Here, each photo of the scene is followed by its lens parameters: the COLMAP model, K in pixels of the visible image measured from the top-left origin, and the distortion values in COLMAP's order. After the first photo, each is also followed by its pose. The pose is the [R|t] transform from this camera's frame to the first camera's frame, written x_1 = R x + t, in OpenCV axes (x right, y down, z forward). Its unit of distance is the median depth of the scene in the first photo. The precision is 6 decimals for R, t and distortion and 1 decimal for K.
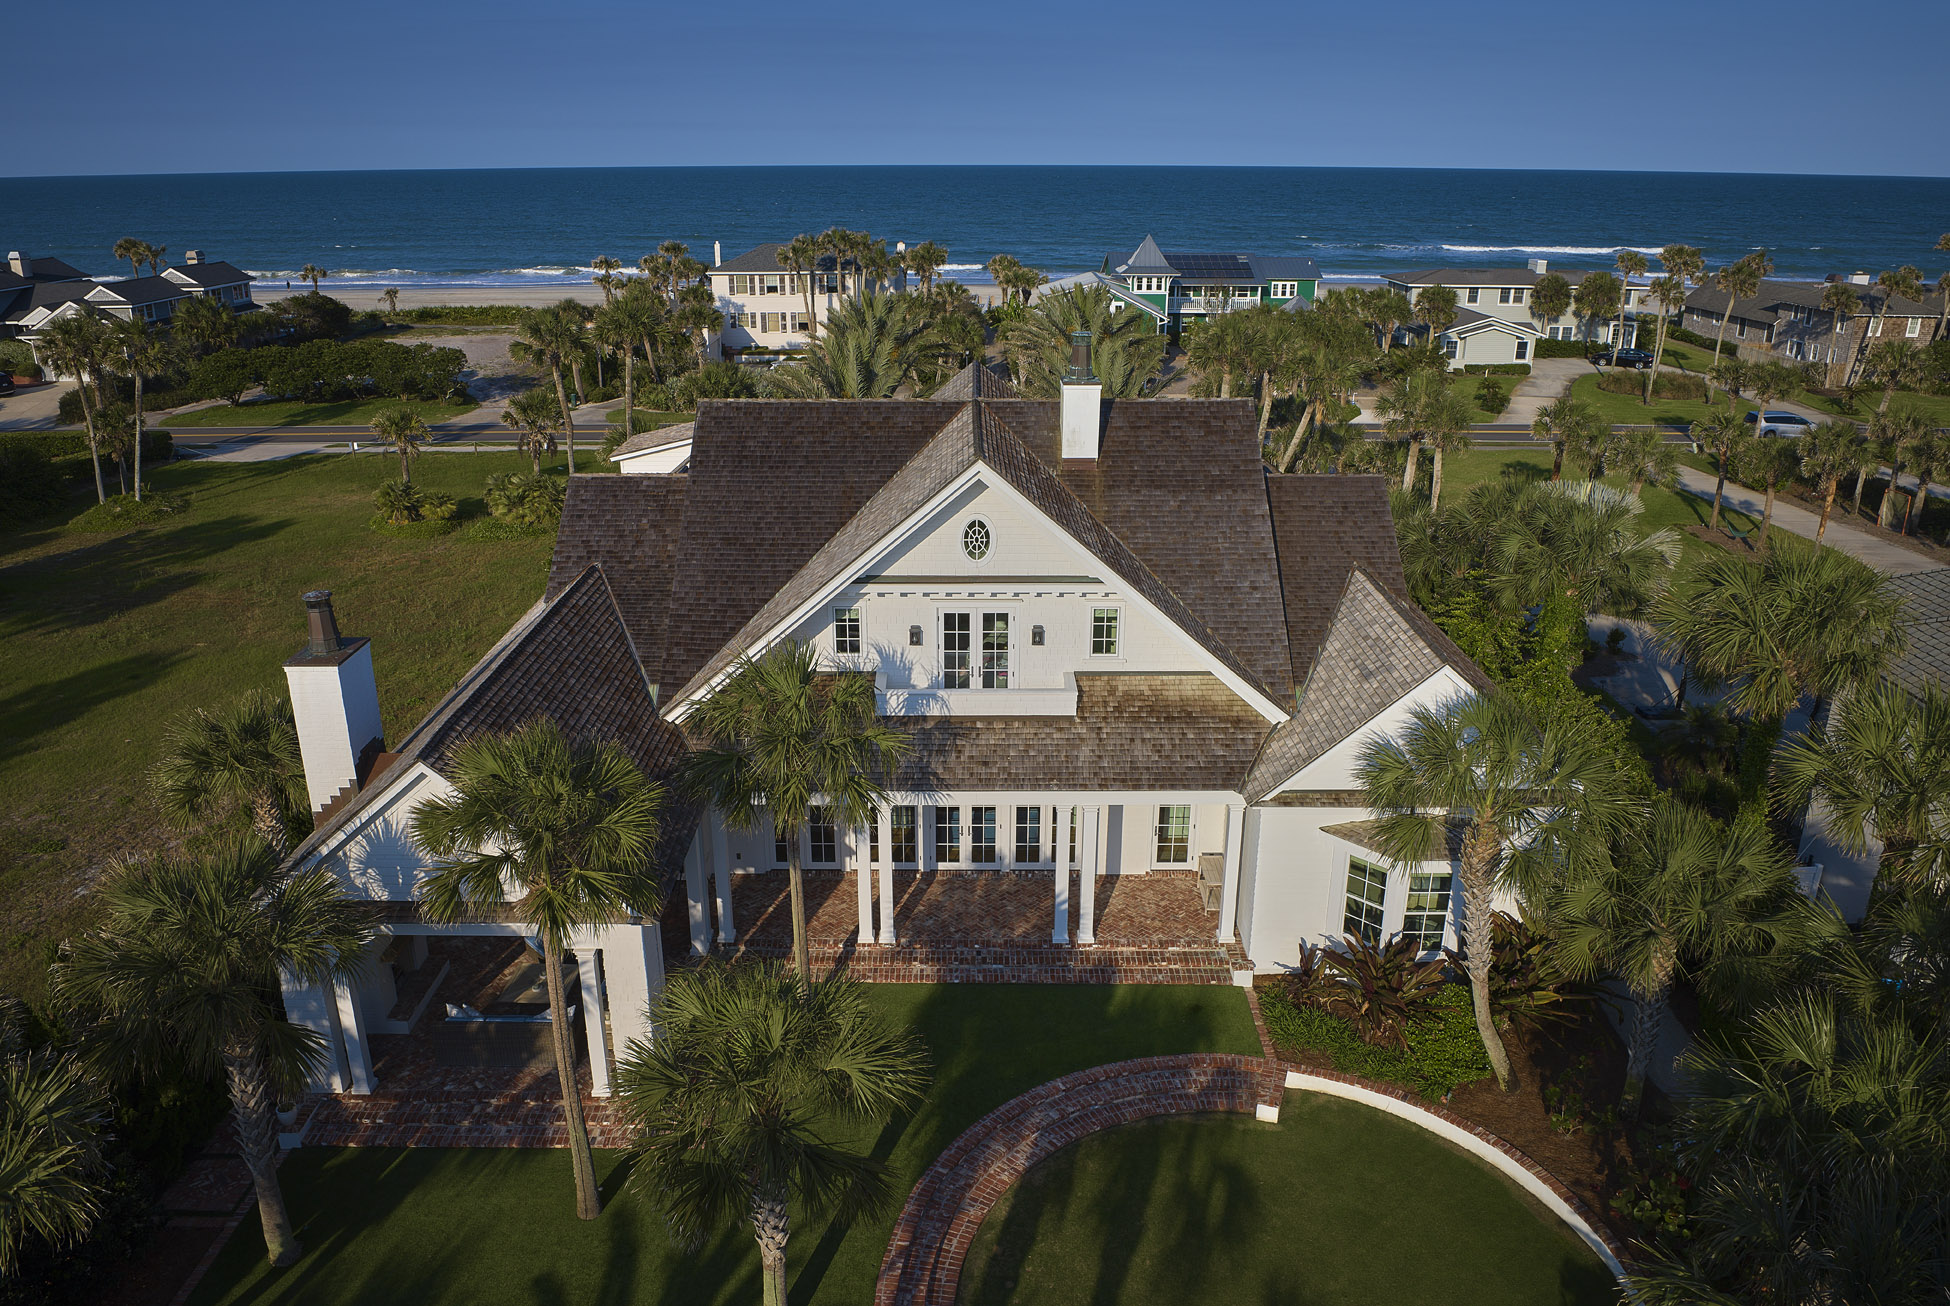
lens RADIAL K [[1427.2, 0, 971.1], [0, 1427.2, 653.4], [0, 0, 1]] dist [-0.002610, -0.000035]
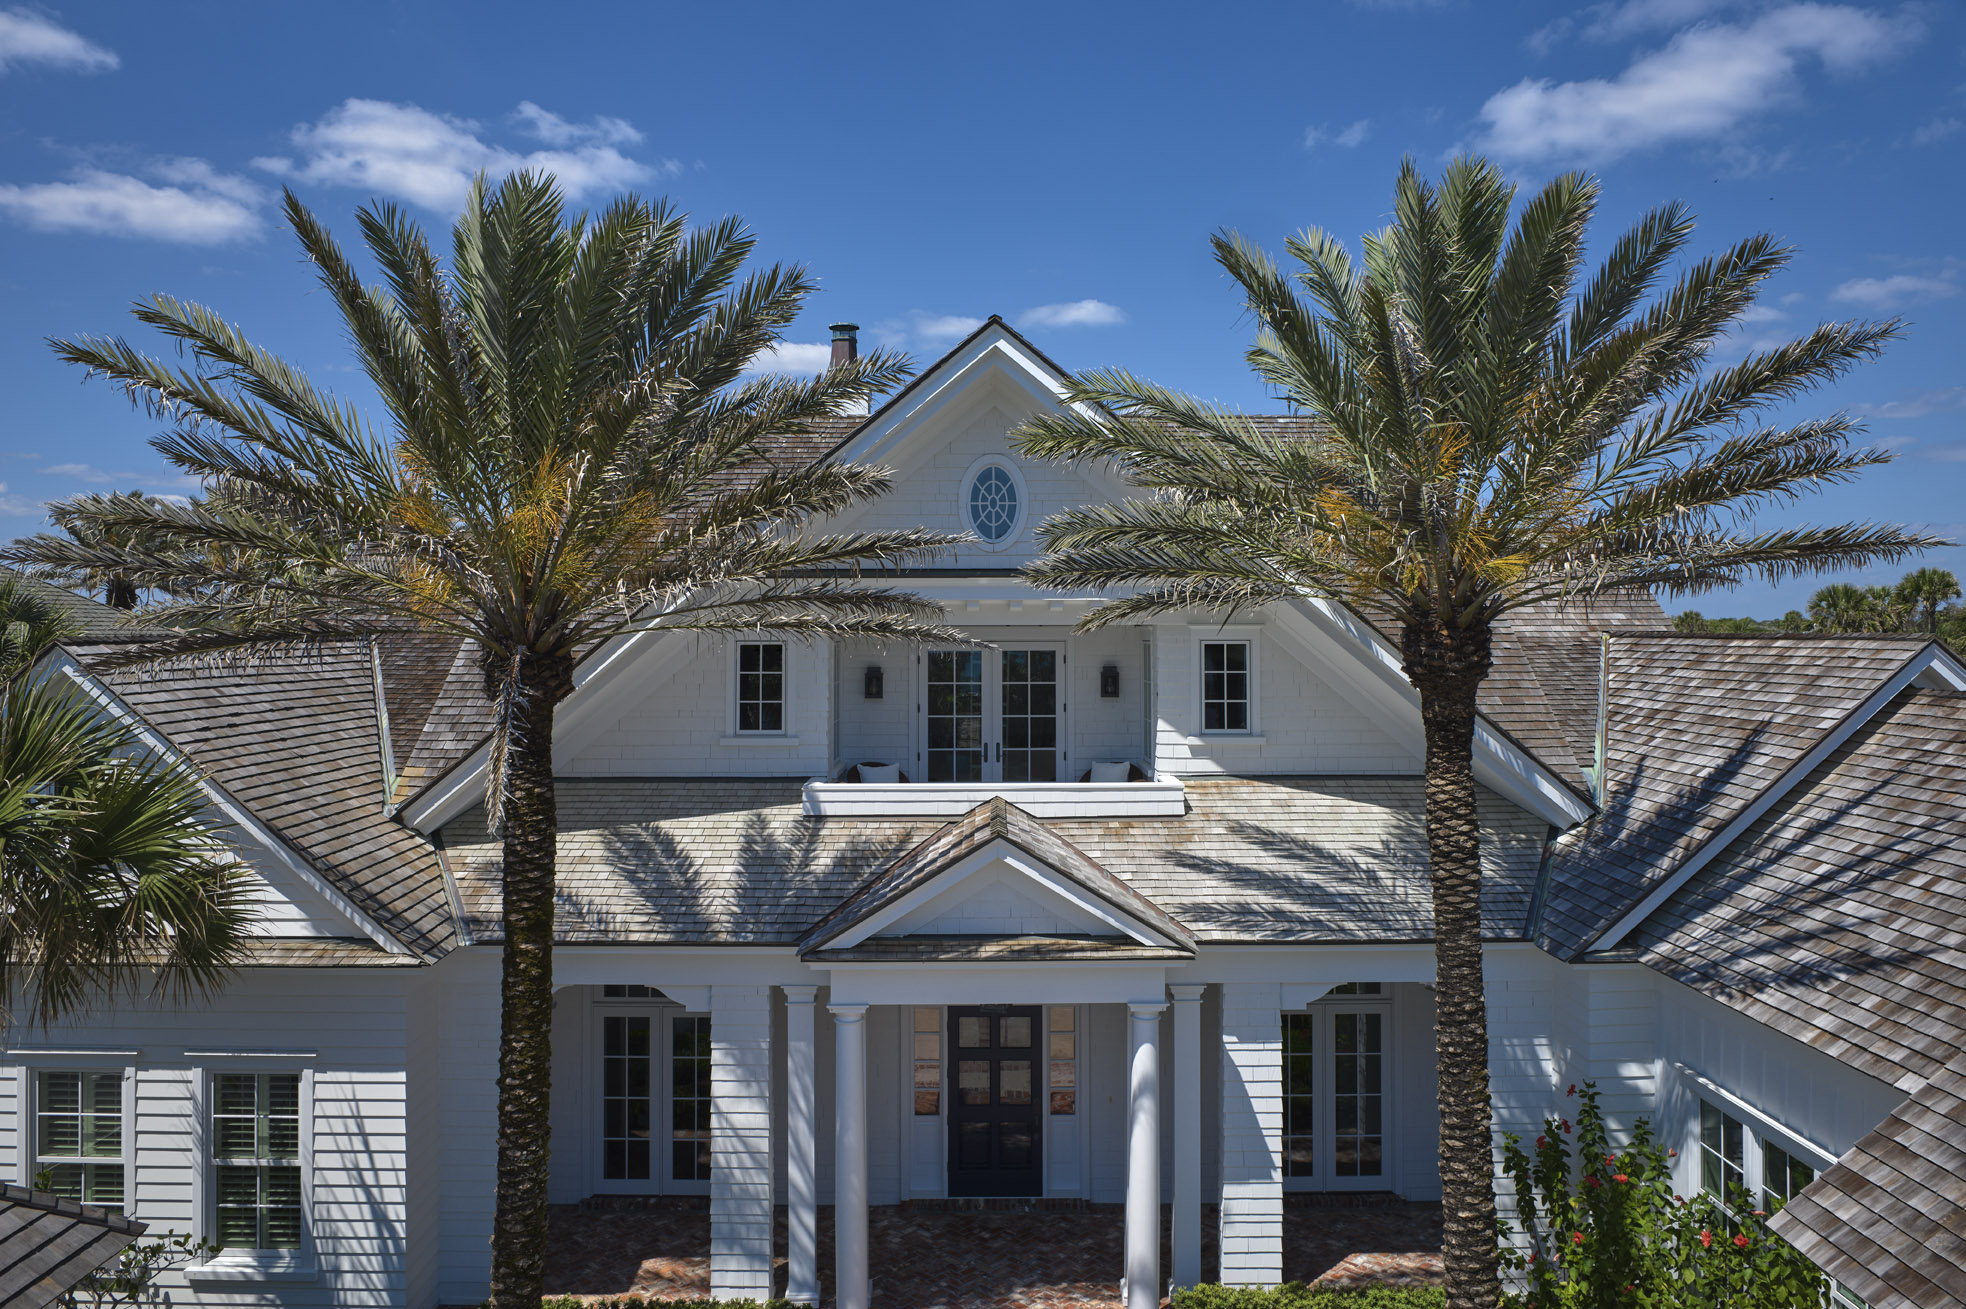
lens RADIAL K [[1349.6, 0, 983.6], [0, 1349.6, 647.2], [0, 0, 1]] dist [-0.046823, 0.000780]
pose [[0.999990, 0.003662, -0.002671, 0.001761], [-0.003643, 0.999970, 0.006890, -0.028091], [0.002697, -0.006880, 0.999973, 0.510463]]
